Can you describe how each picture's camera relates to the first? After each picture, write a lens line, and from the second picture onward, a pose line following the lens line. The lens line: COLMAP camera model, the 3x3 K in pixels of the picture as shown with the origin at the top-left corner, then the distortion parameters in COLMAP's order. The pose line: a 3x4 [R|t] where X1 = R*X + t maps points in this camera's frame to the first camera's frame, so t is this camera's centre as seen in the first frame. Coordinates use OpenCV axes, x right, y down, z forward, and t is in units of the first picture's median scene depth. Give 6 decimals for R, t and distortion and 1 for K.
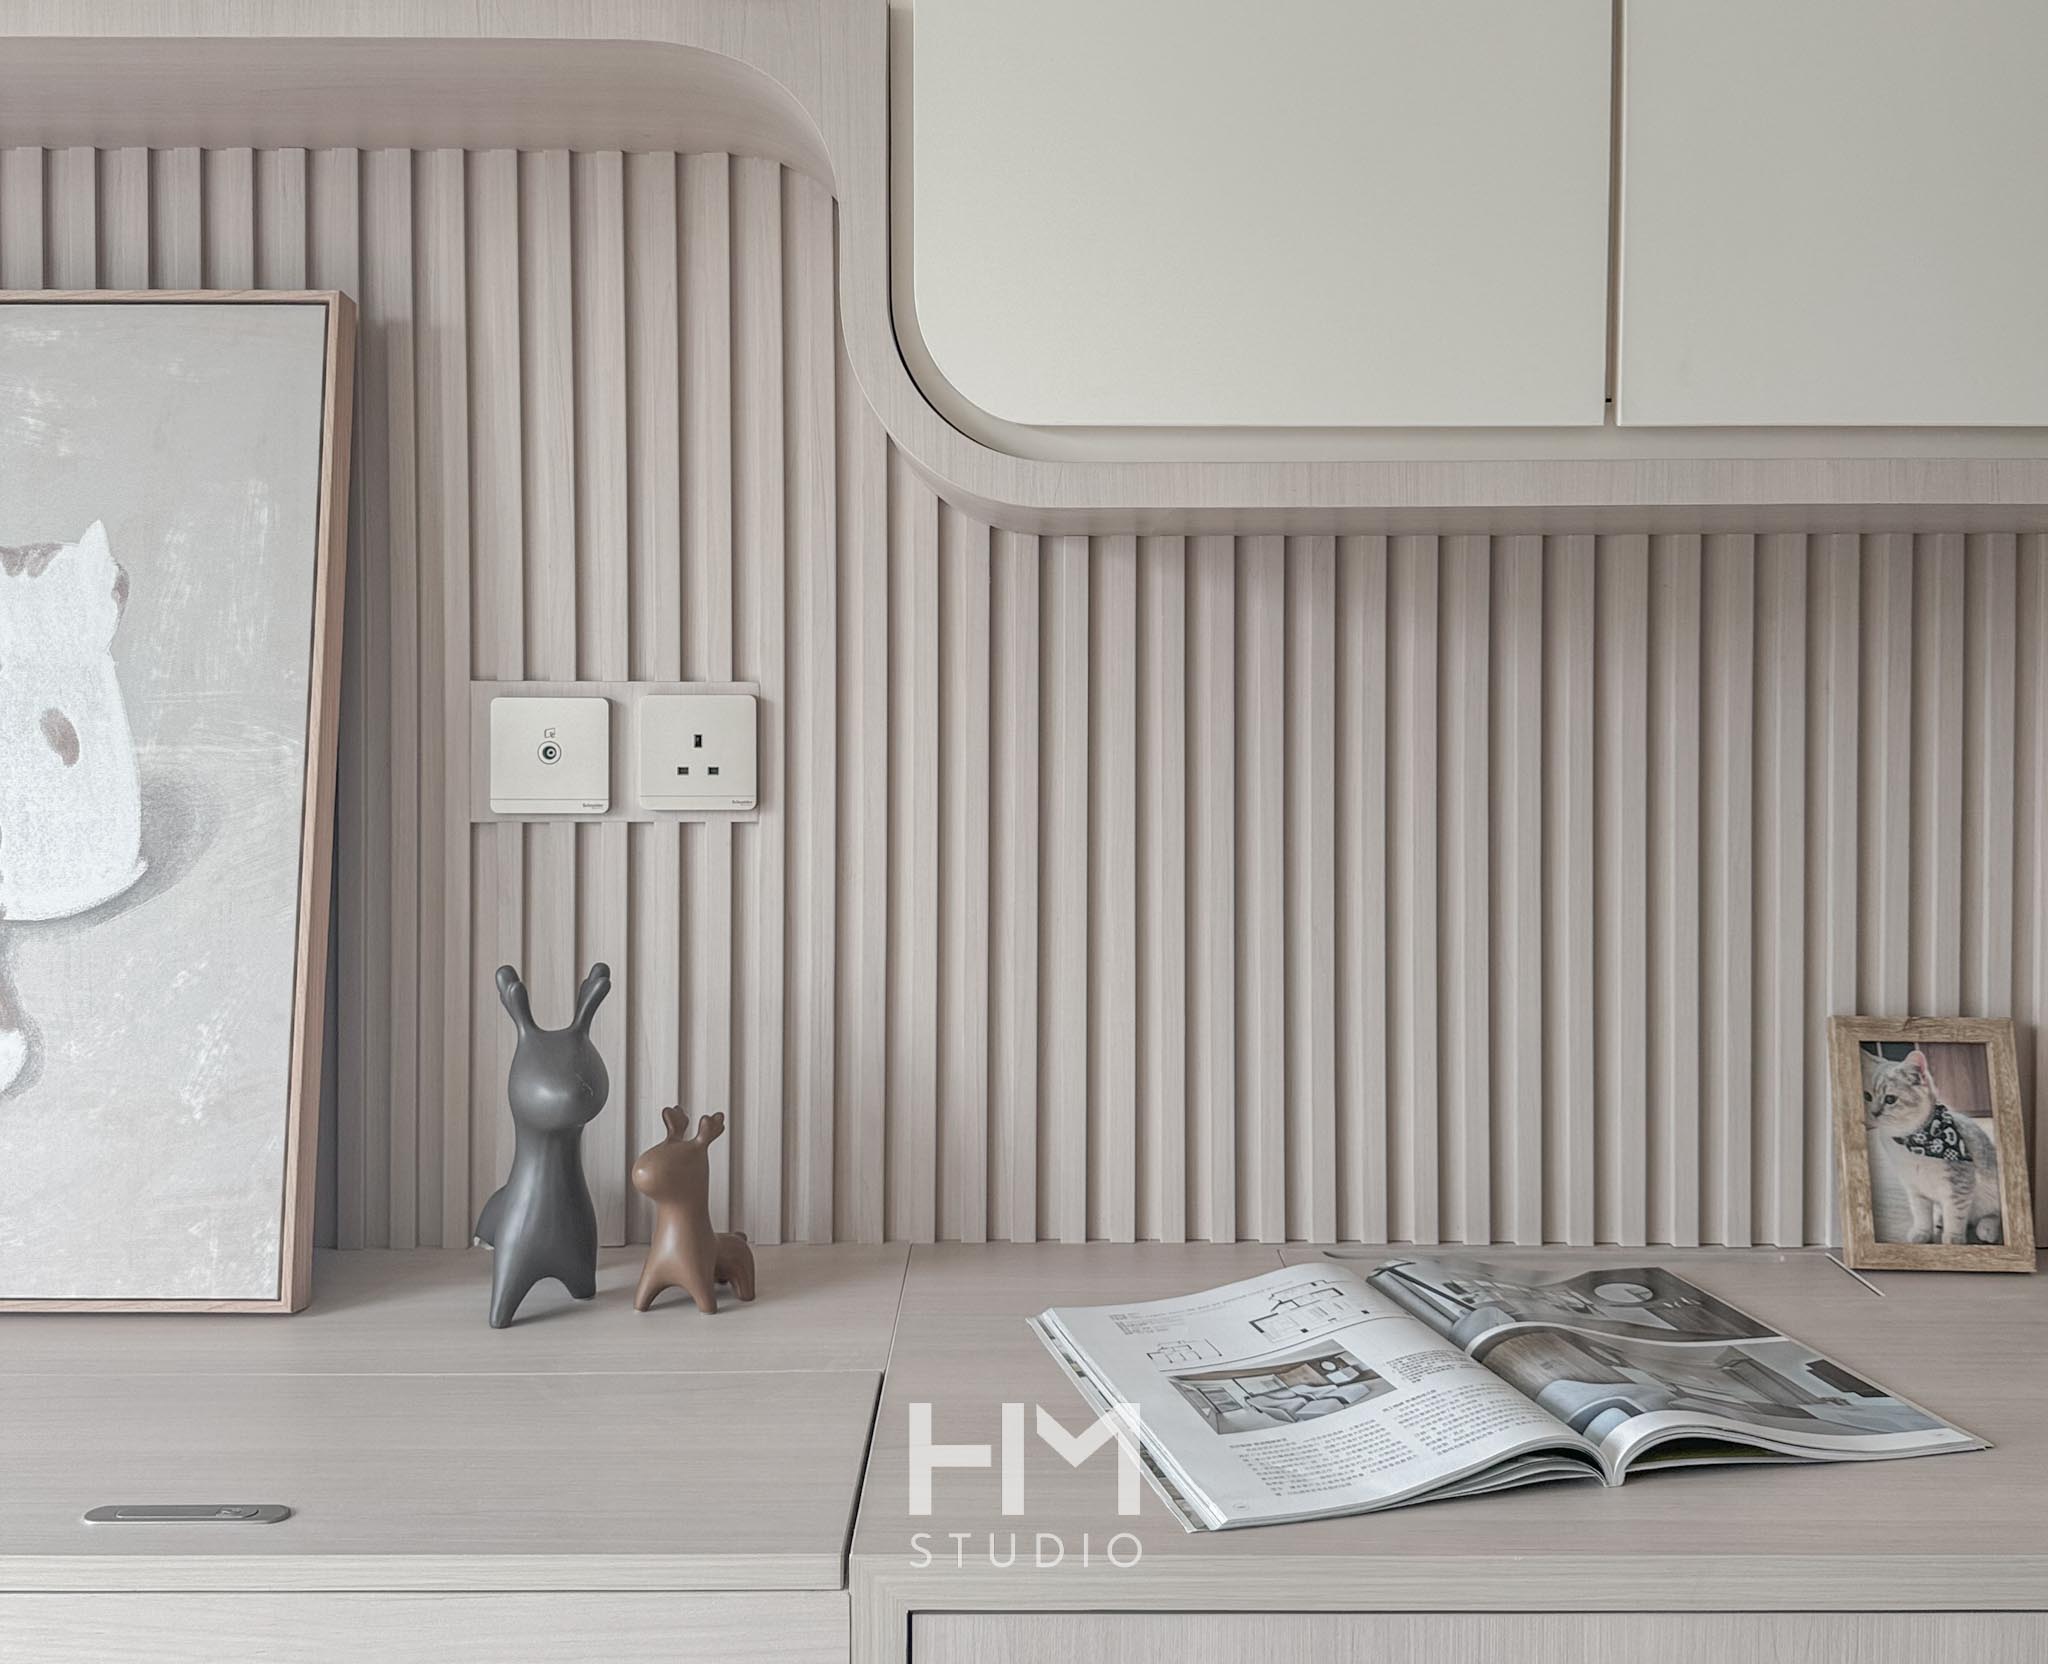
lens RADIAL K [[2107.8, 0, 1024.0], [0, 2107.8, 697.9], [0, 0, 1]] dist [-0.005125, -0.007058]
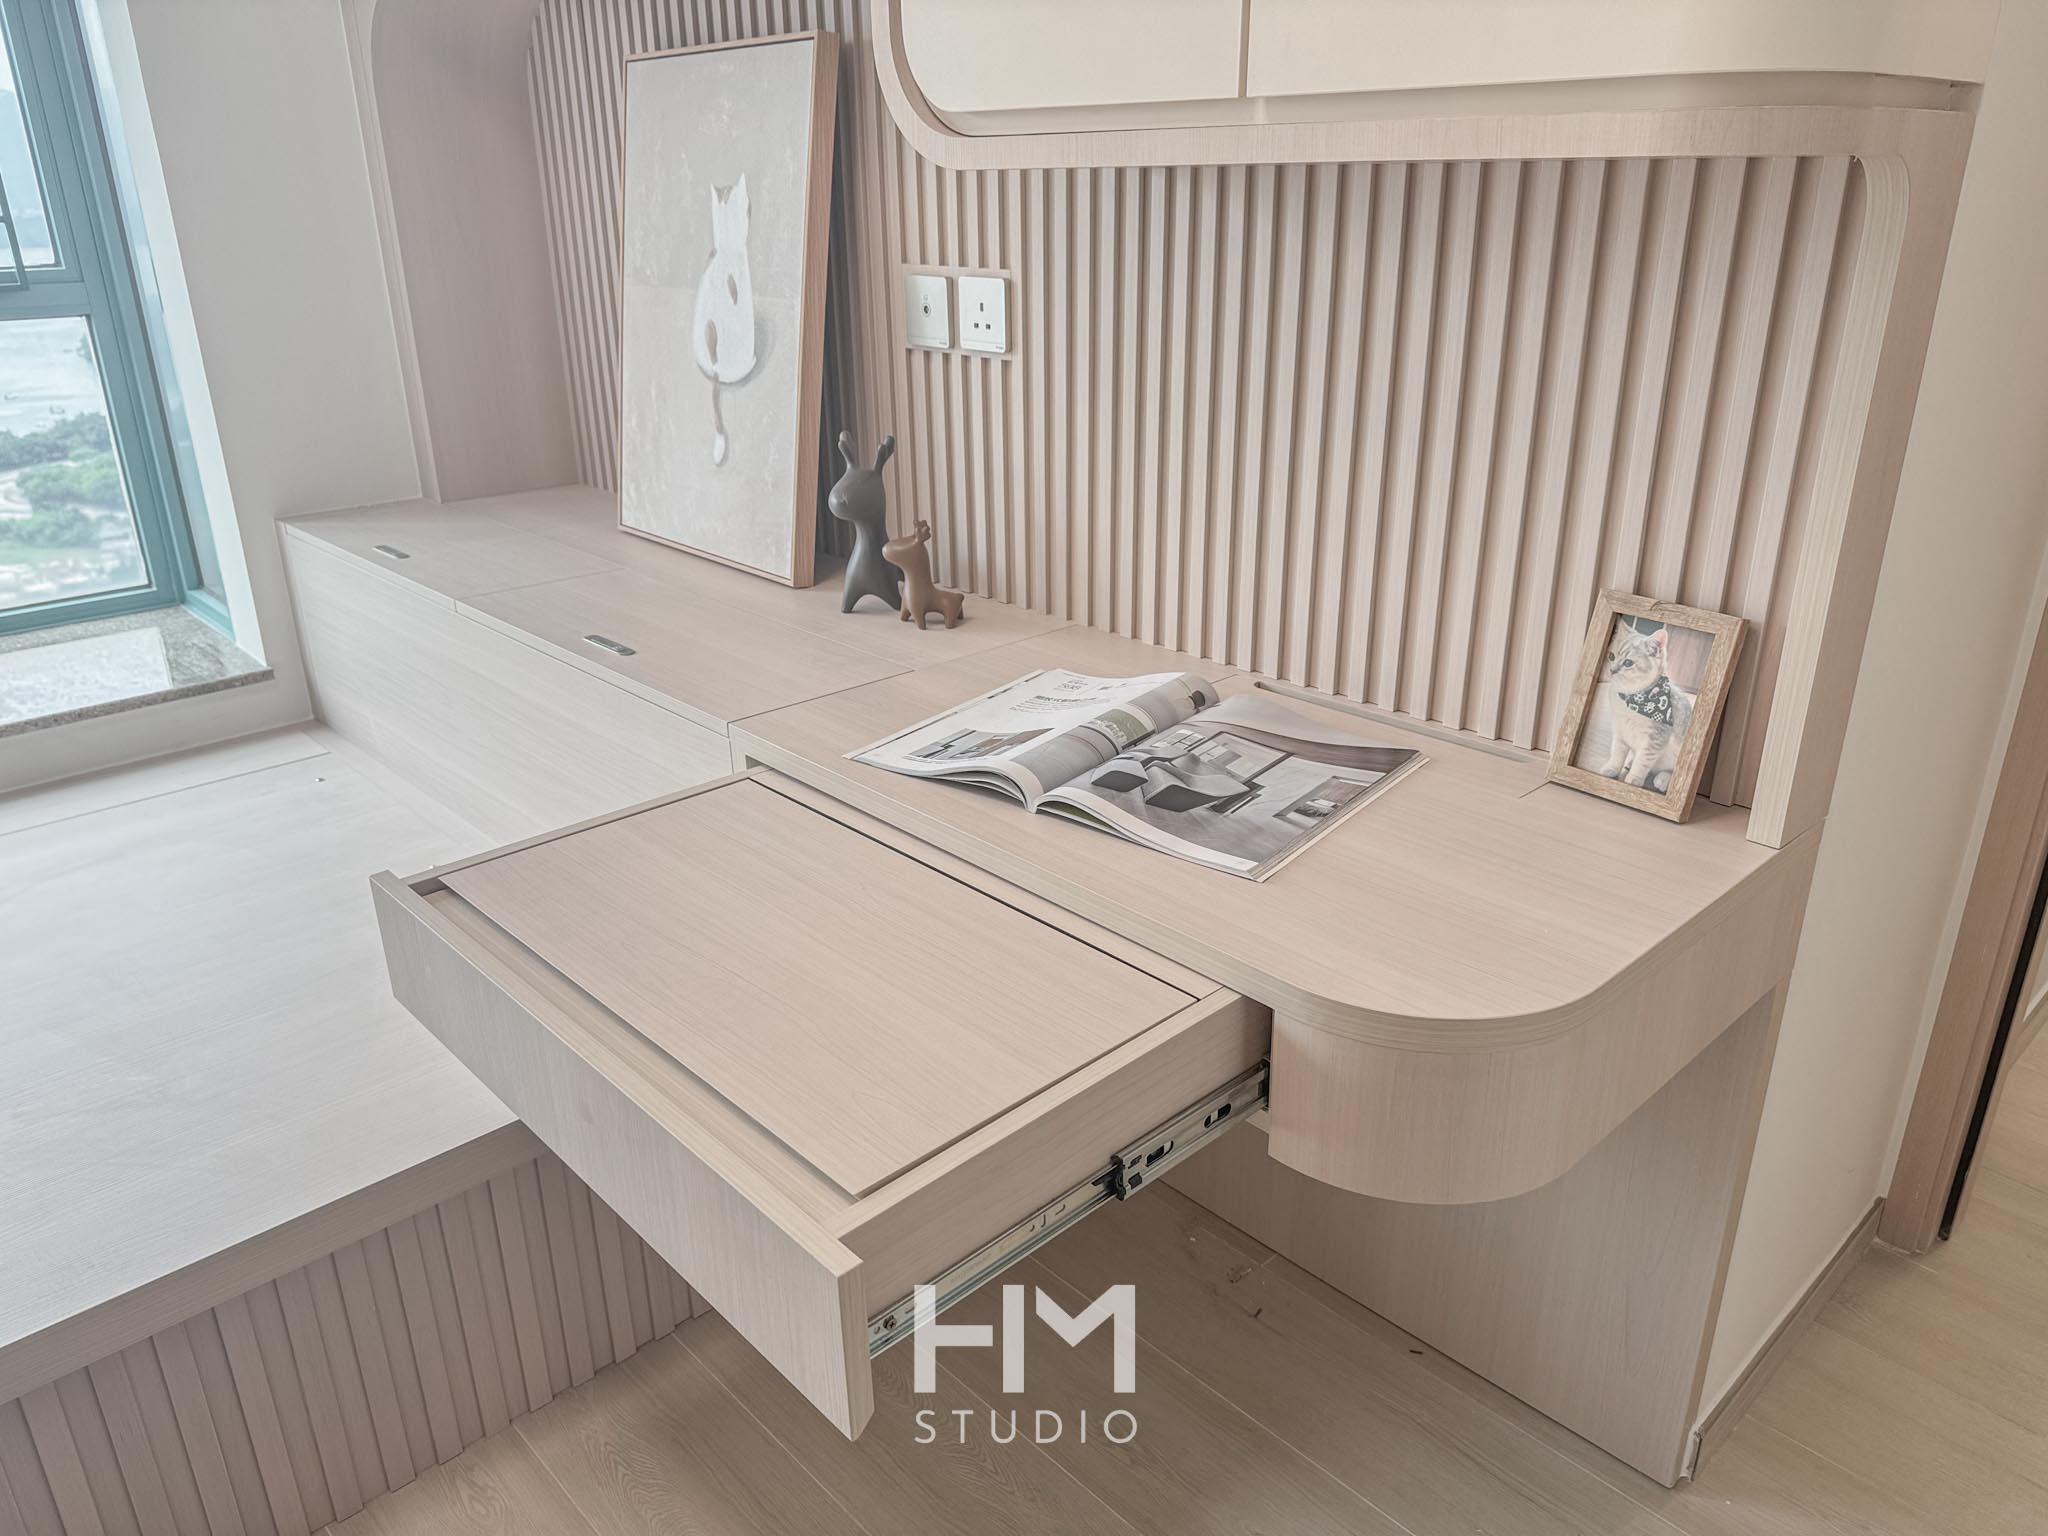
lens RADIAL K [[1455.2, 0, 1026.1], [0, 1455.2, 775.3], [0, 0, 1]] dist [0.061969, -0.080278]
pose [[0.677548, 0.271038, -0.683716, 0.781266], [0.001270, 0.929188, 0.369605, -0.064327], [0.735478, -0.251293, 0.629225, 0.192902]]
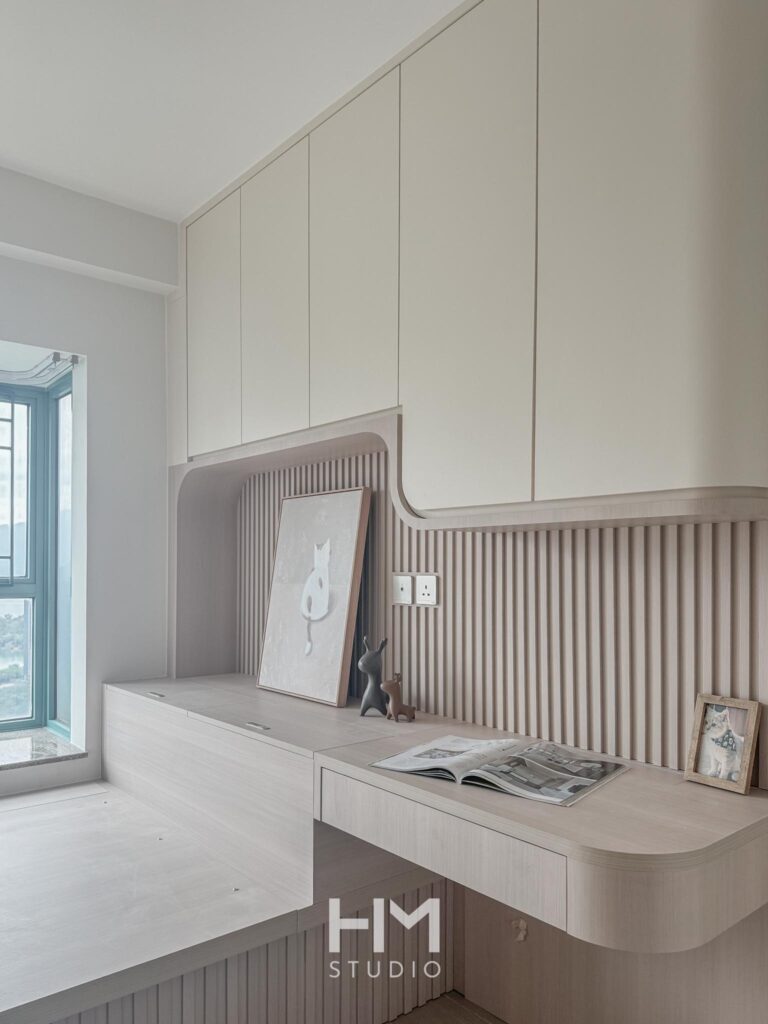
lens RADIAL K [[756.6, 0, 381.0], [0, 756.6, 568.7], [0, 0, 1]] dist [0.181221, -0.370398]
pose [[0.630969, 0.003307, -0.775801, 0.938280], [-0.013754, 0.999881, -0.006924, -0.004062], [0.775686, 0.015039, 0.630940, 0.003521]]
